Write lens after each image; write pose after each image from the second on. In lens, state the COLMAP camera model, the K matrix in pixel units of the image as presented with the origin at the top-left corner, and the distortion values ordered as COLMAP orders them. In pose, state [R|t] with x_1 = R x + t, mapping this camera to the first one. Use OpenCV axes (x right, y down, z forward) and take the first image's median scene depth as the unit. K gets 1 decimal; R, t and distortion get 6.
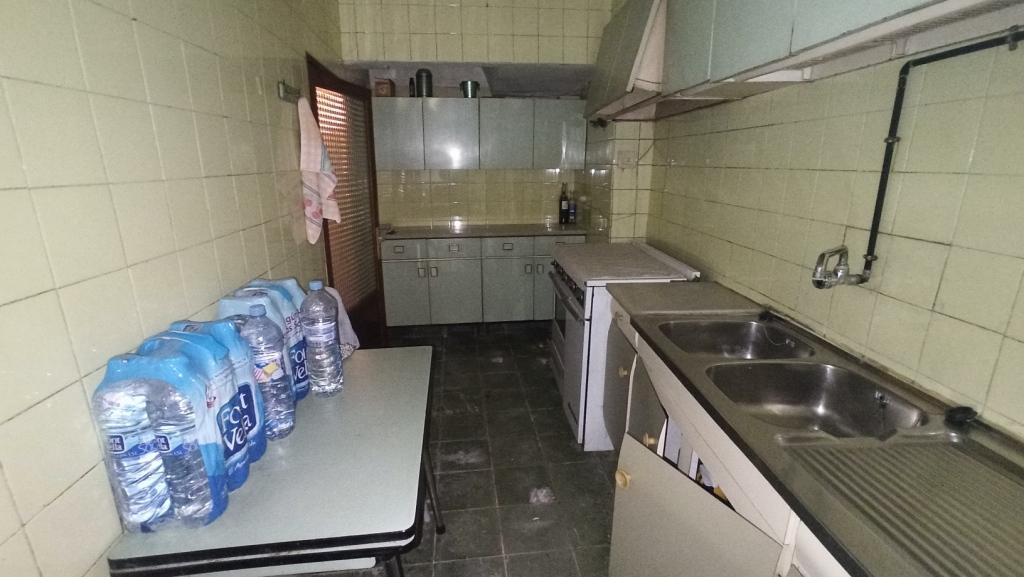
lens RADIAL K [[458.6, 0, 512.0], [0, 458.6, 288.5], [0, 0, 1]] dist [-0.000904, 0.022955]
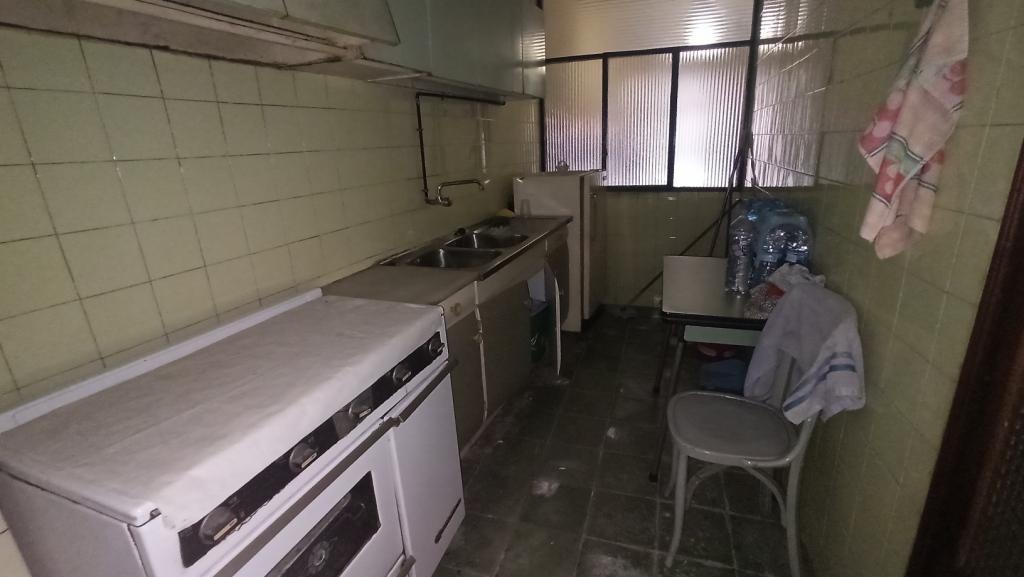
lens RADIAL K [[458.6, 0, 512.0], [0, 458.6, 288.5], [0, 0, 1]] dist [-0.000904, 0.022955]
pose [[-0.895835, -0.087740, 0.435638, -0.424471], [0.168589, 0.839928, 0.515847, -0.666065], [-0.411165, 0.535558, -0.737645, 2.530378]]
